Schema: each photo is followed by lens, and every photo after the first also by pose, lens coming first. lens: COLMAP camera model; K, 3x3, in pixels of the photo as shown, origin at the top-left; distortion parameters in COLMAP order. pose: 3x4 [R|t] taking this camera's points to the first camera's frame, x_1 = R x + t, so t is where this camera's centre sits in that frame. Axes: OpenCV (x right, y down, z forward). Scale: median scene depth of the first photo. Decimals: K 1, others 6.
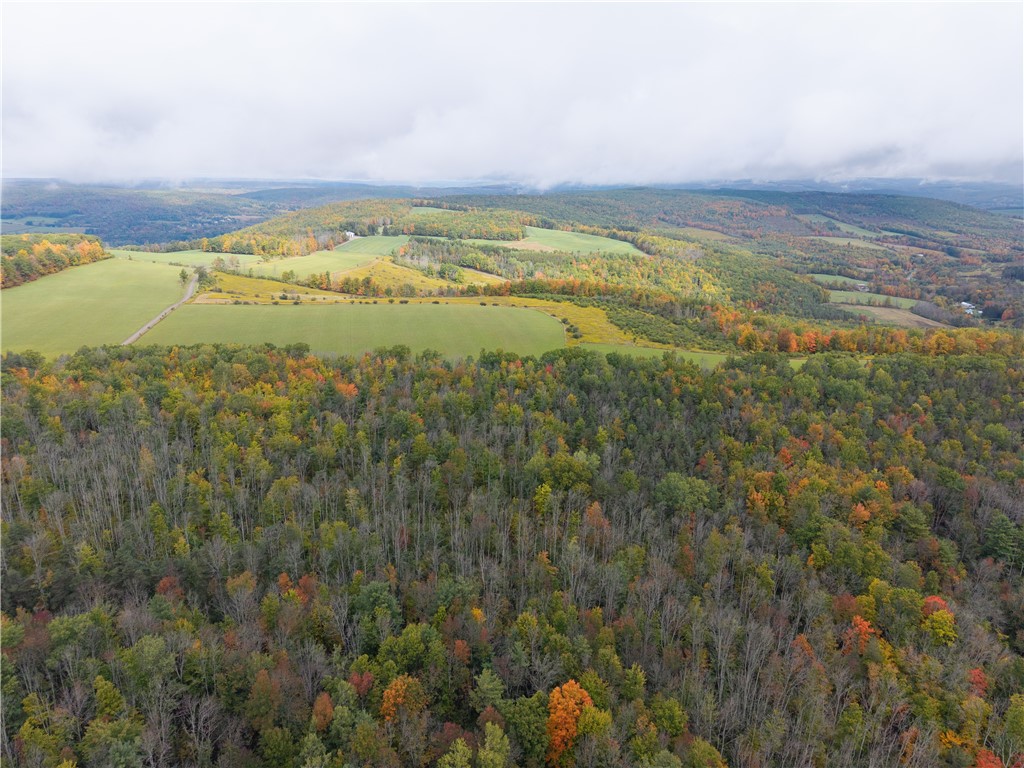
lens RADIAL K [[682.5, 0, 512.0], [0, 682.5, 384.1], [0, 0, 1]] dist [0.025638, -0.025236]
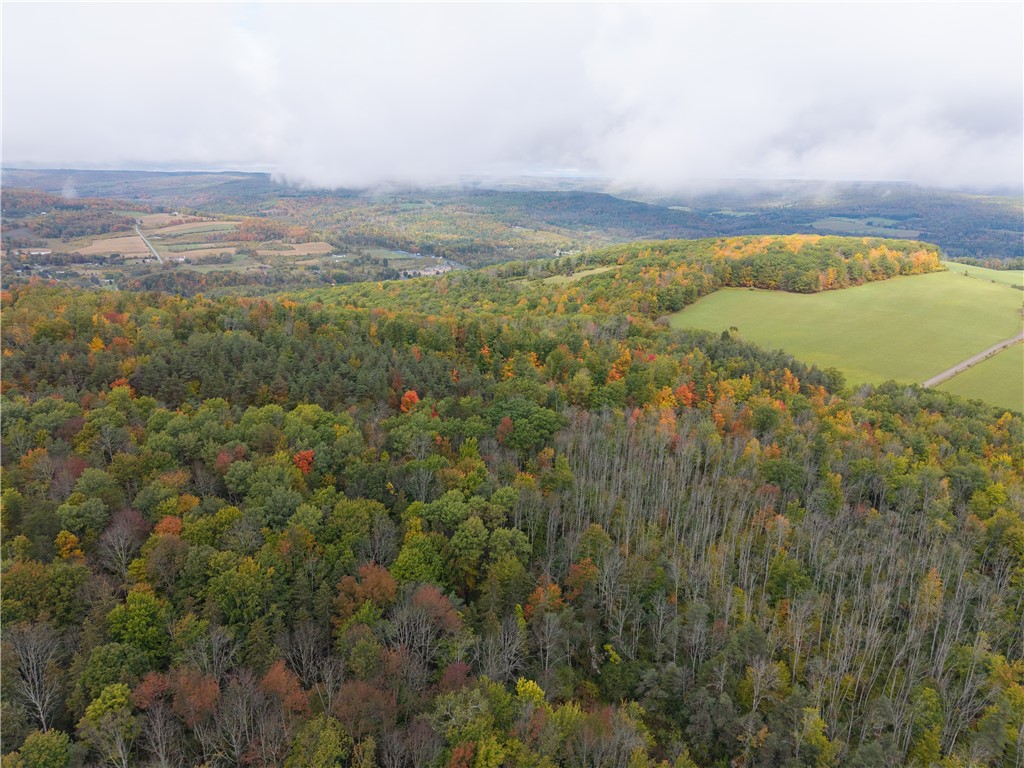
lens RADIAL K [[682.5, 0, 510.6], [0, 682.5, 381.7], [0, 0, 1]] dist [0.025638, -0.025236]
pose [[0.477570, 0.259557, -0.839379, -0.076084], [-0.266575, 0.953137, 0.143064, -0.027616], [0.837177, 0.155434, 0.524381, 0.090153]]
